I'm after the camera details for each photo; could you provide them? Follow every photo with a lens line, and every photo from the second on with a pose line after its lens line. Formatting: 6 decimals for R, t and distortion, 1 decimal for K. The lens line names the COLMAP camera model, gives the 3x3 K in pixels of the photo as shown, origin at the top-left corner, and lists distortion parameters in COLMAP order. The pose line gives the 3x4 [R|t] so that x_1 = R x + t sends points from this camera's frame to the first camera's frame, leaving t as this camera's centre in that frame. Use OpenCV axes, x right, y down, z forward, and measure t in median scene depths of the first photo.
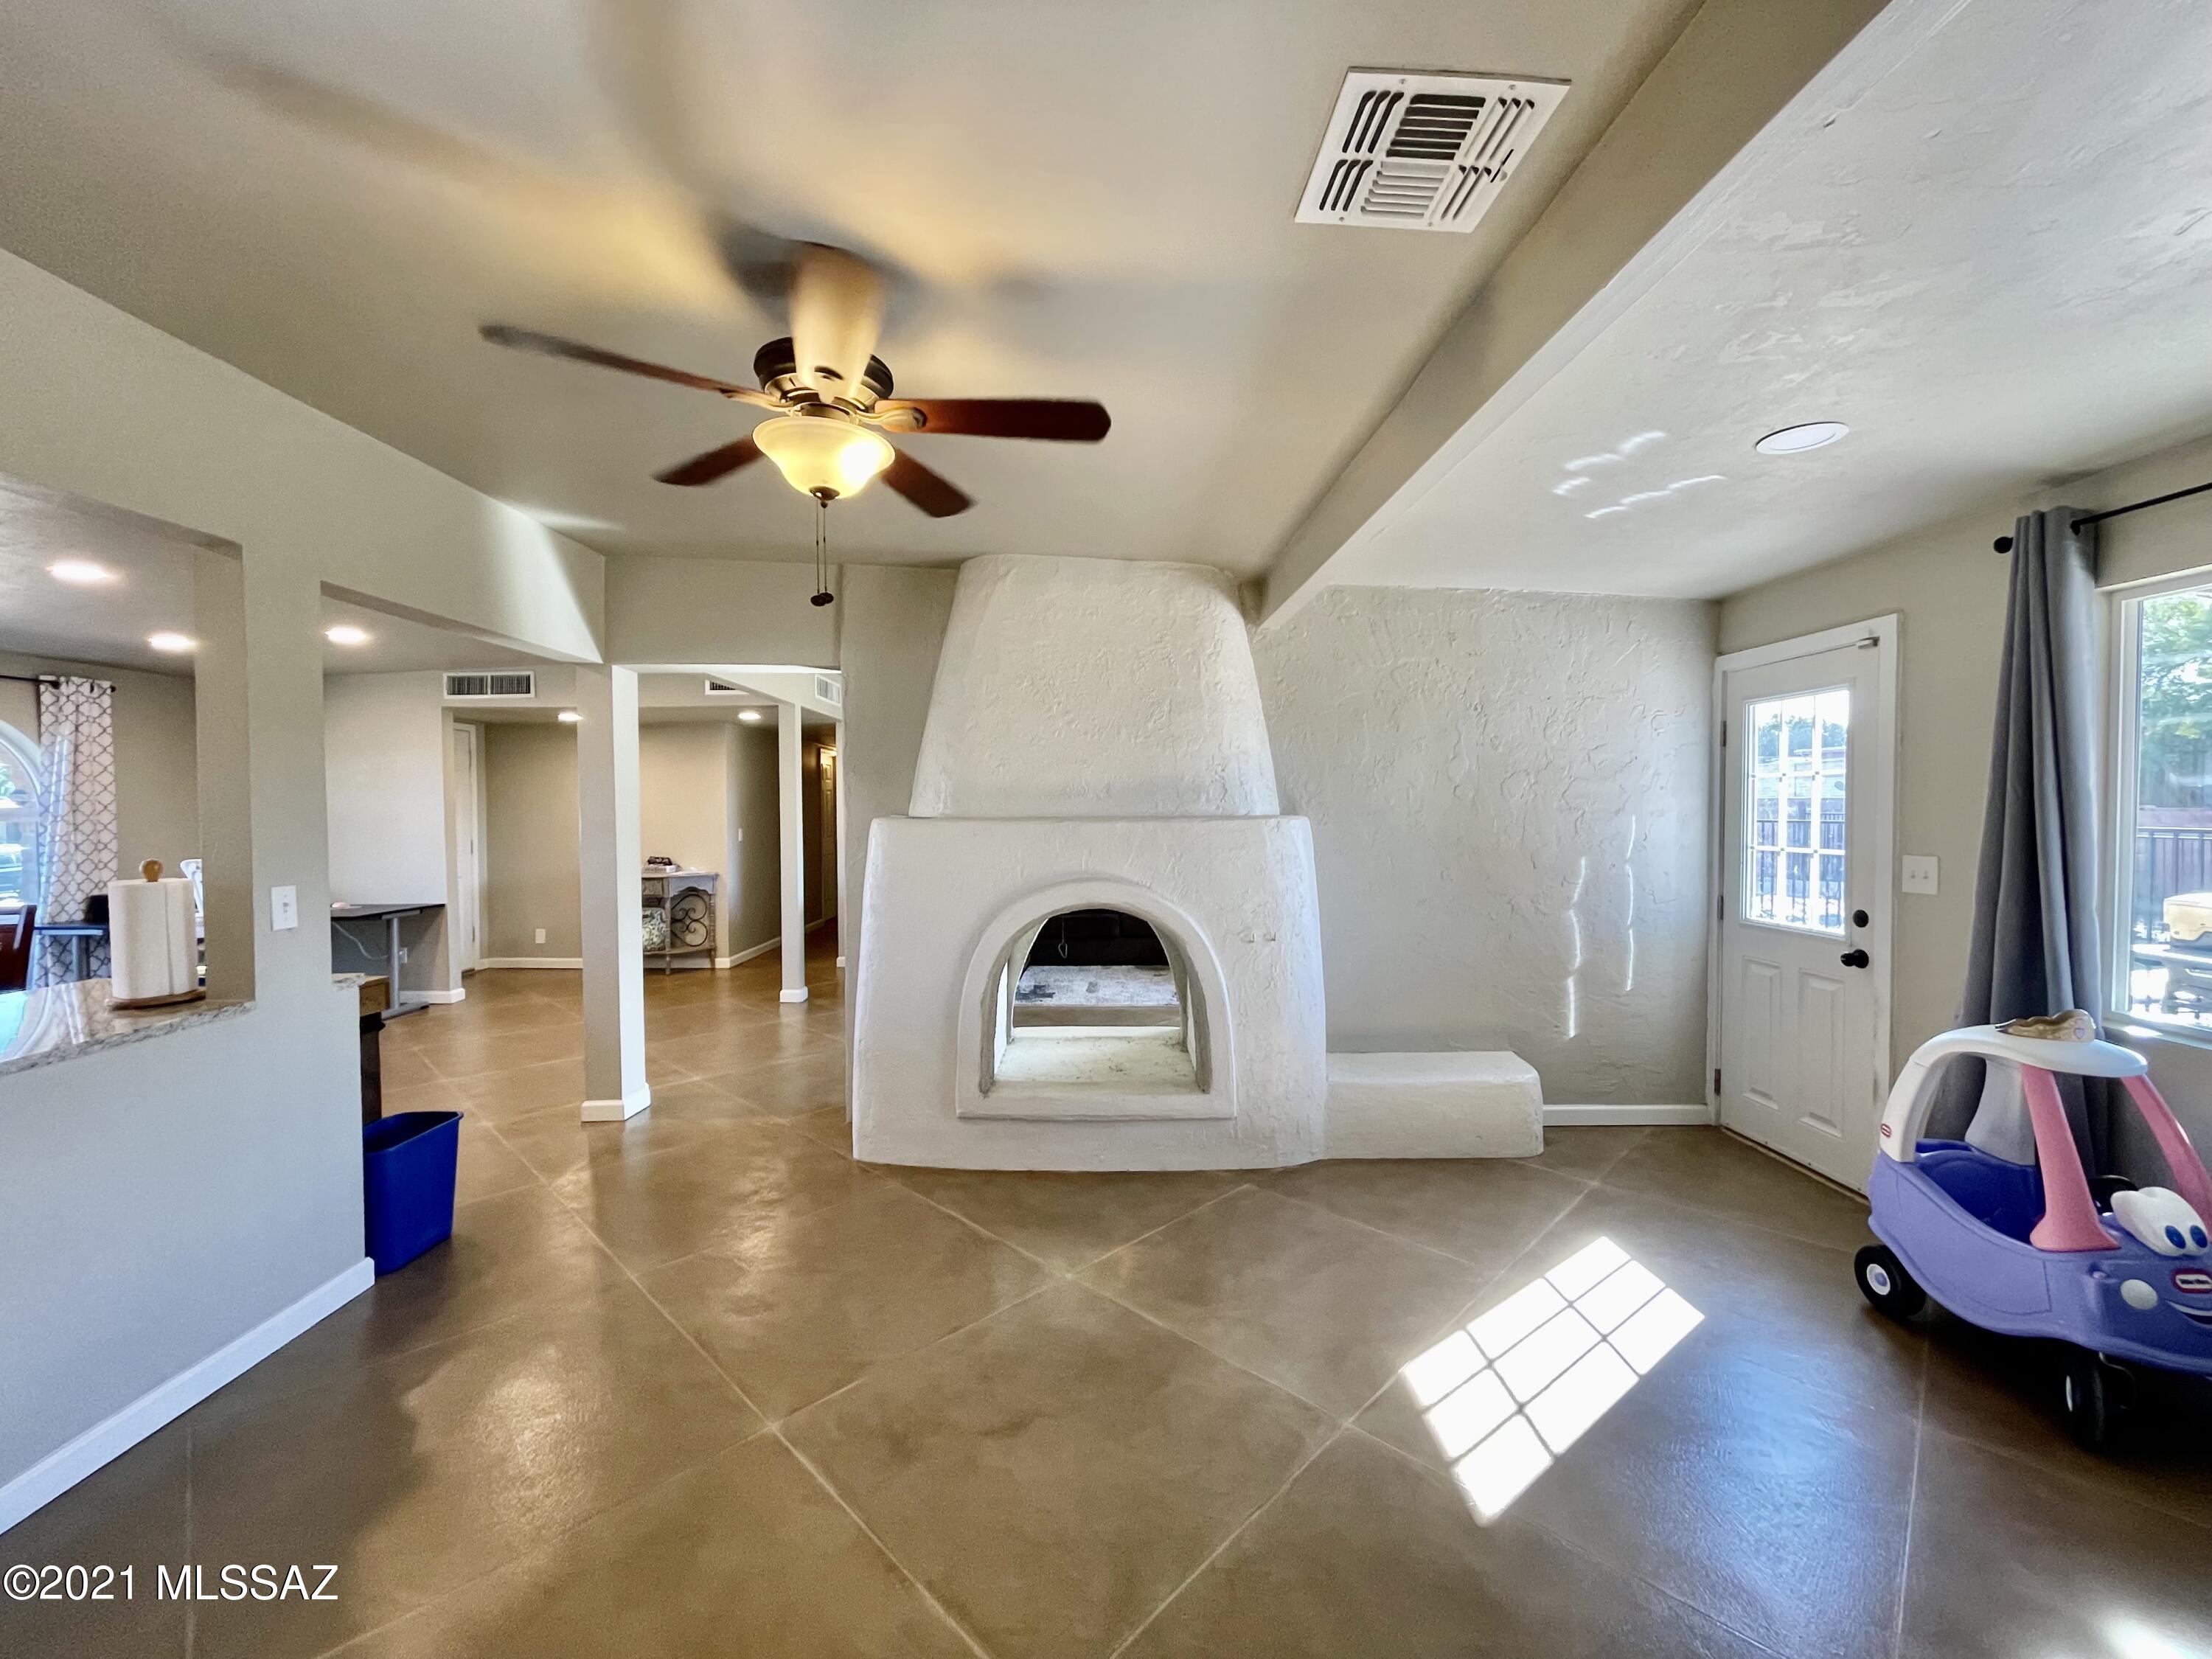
lens RADIAL K [[892.8, 0, 1100.6], [0, 892.8, 829.9], [0, 0, 1]] dist [-0.005731, 0.001659]
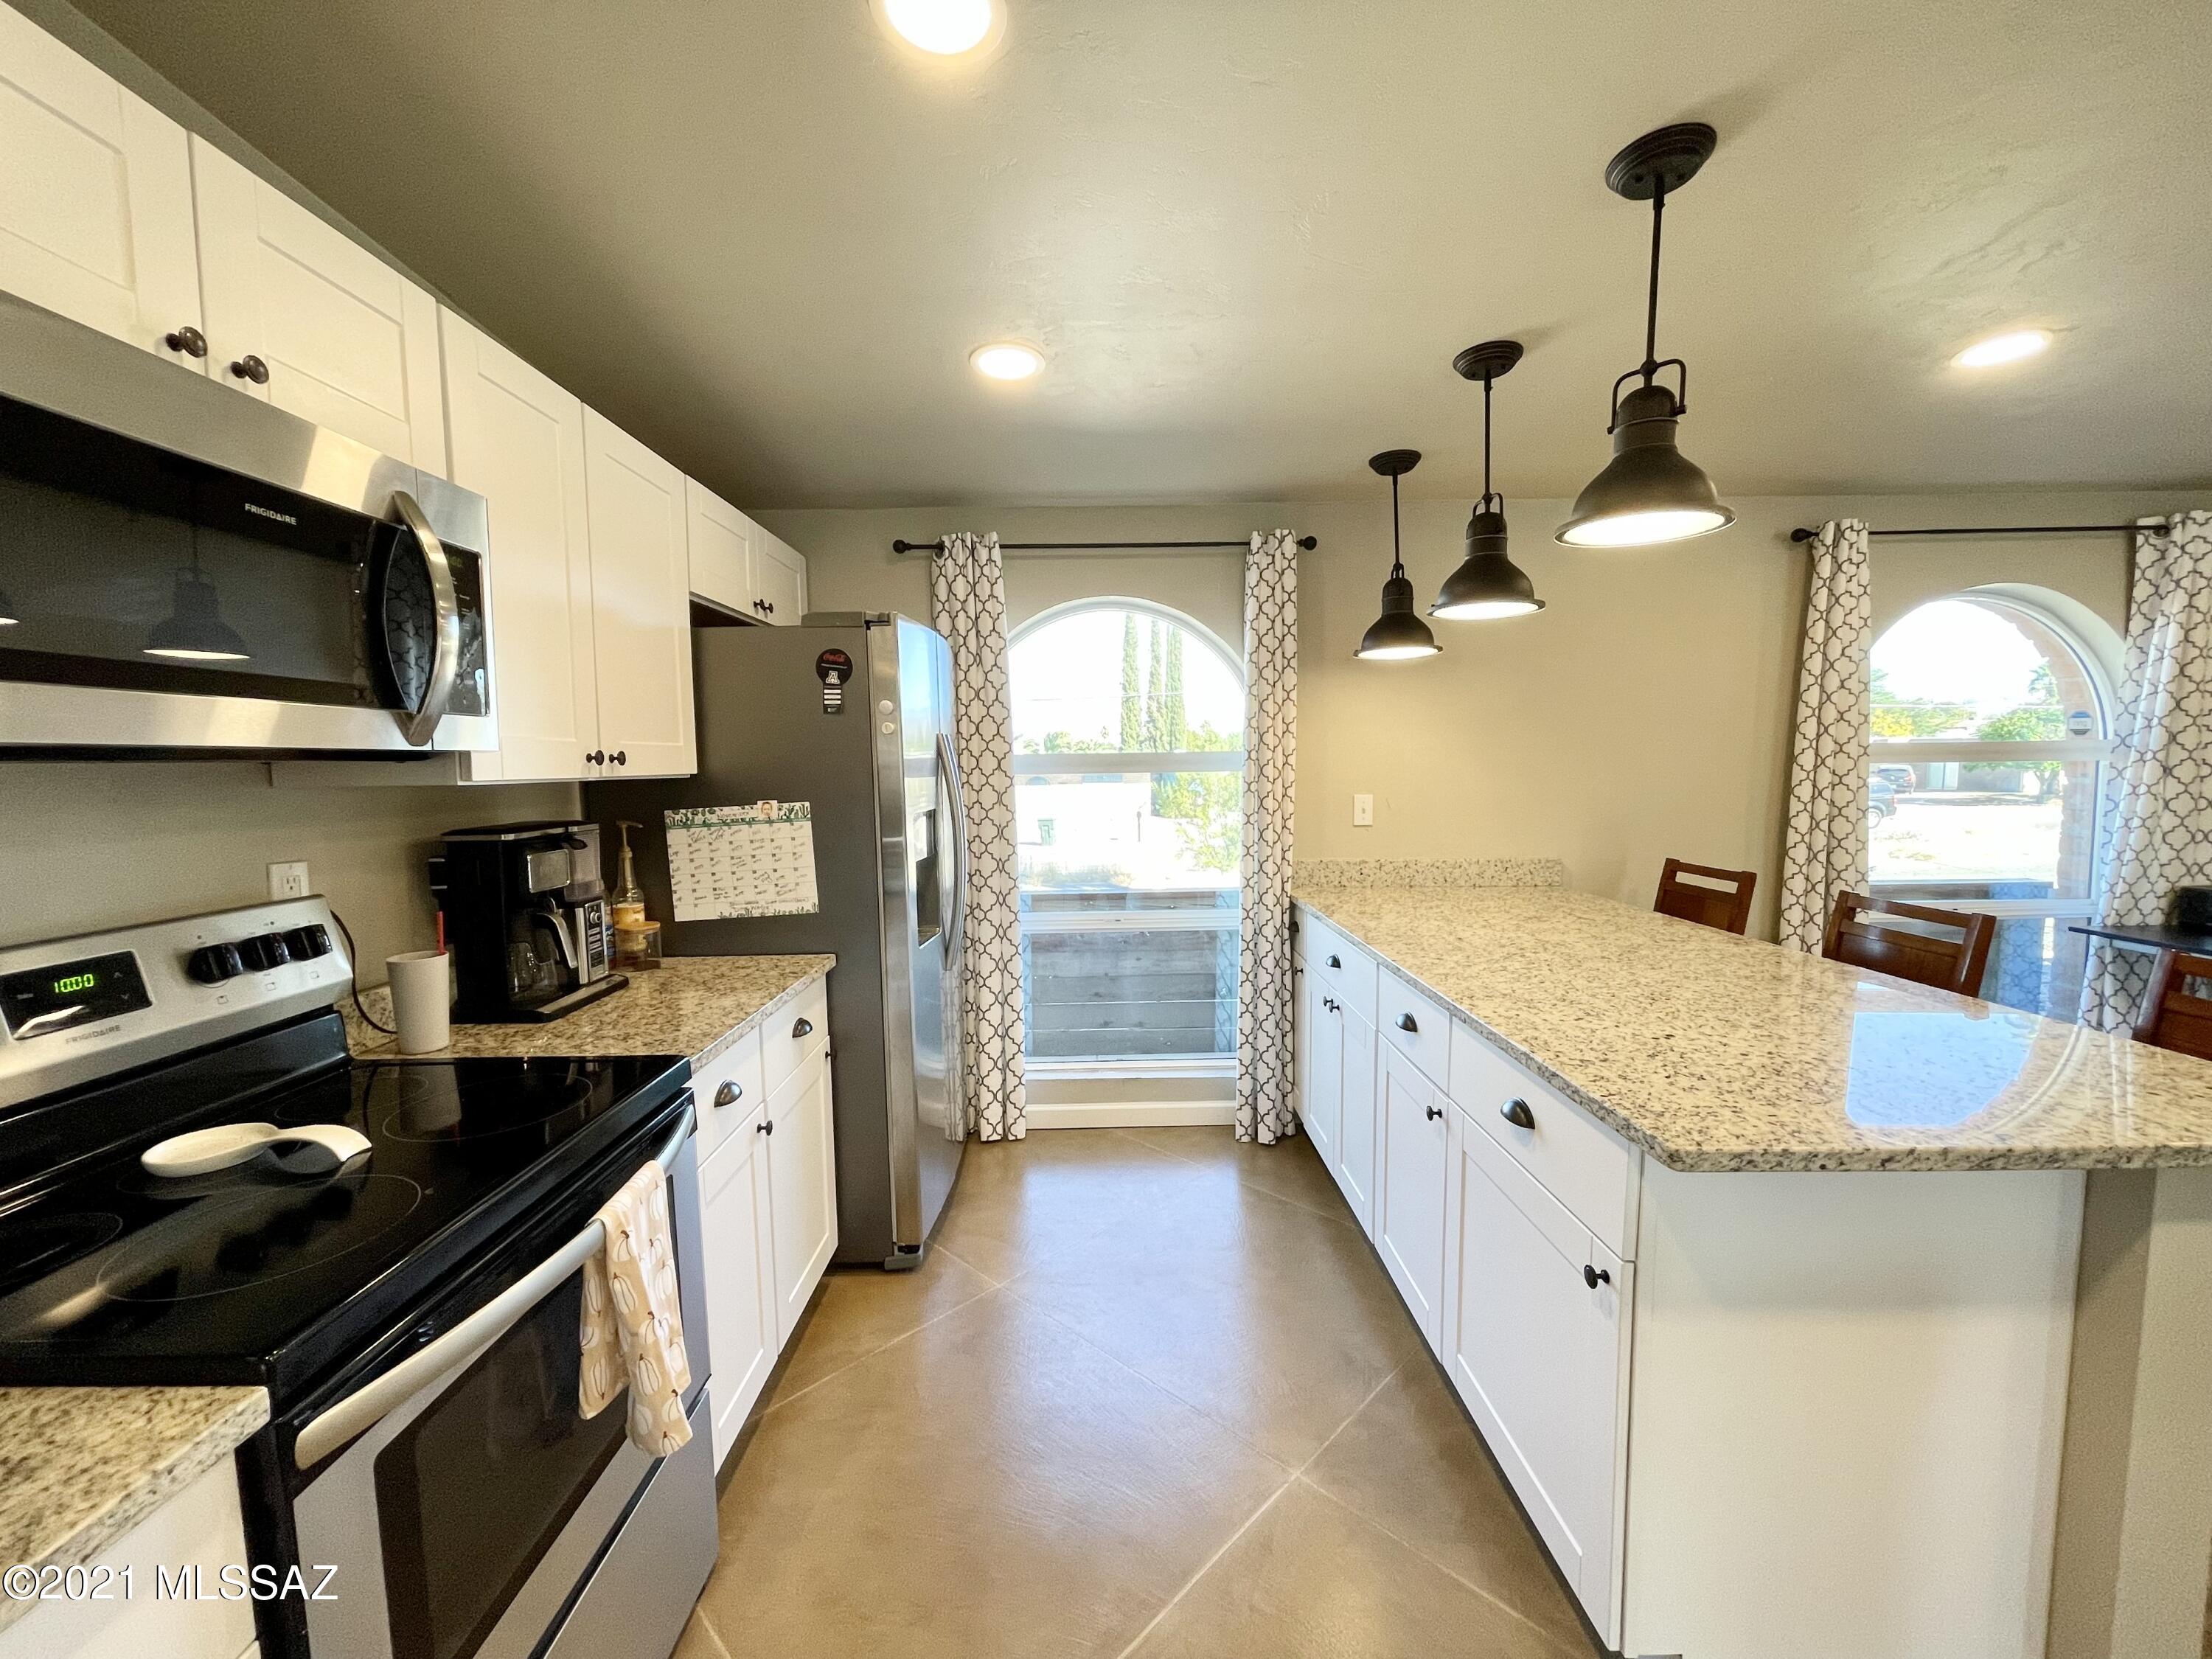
lens RADIAL K [[892.8, 0, 1102.4], [0, 892.8, 827.4], [0, 0, 1]] dist [-0.005731, 0.001659]
pose [[-0.000494, 0.085547, -0.996334, -0.561668], [-0.006761, 0.996311, 0.085548, -0.011246], [0.999977, 0.006779, 0.000086, 0.289521]]
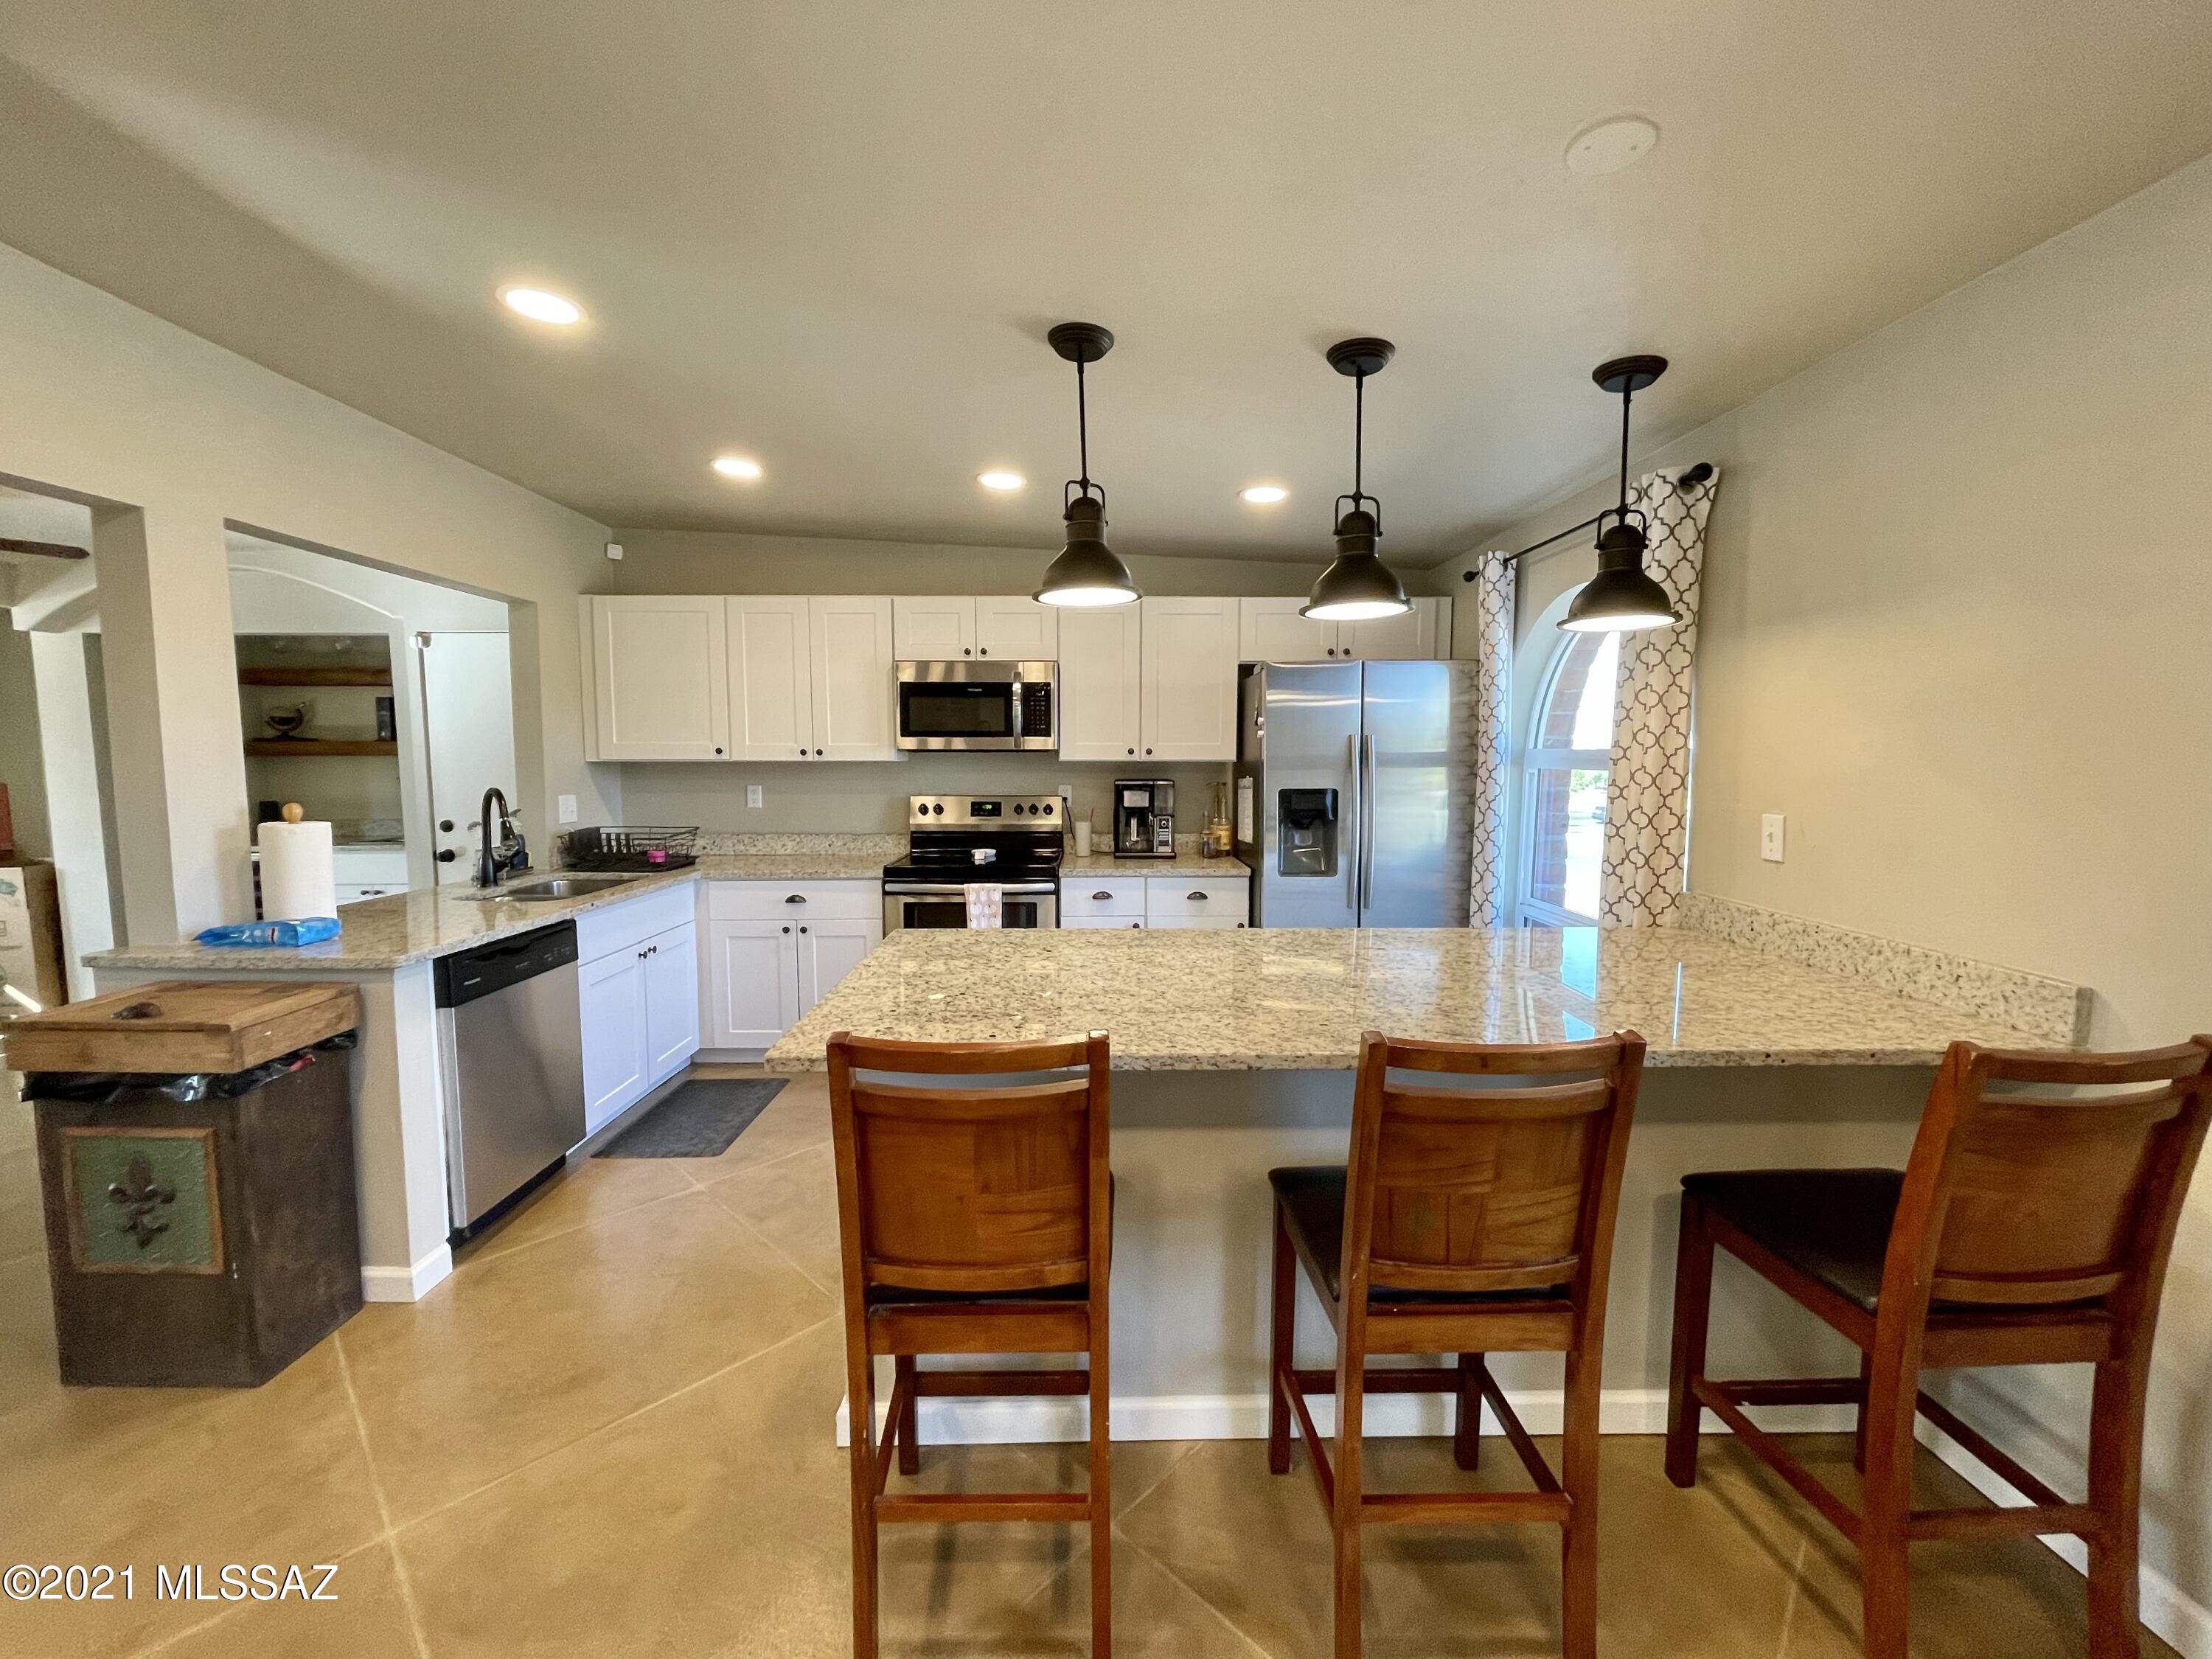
lens RADIAL K [[892.8, 0, 1101.2], [0, 892.8, 827.2], [0, 0, 1]] dist [-0.005731, 0.001659]
pose [[-0.999907, 0.010325, -0.008924, -0.859951], [0.009339, 0.994504, 0.104282, -0.022666], [0.009952, 0.104189, -0.994508, 0.877384]]
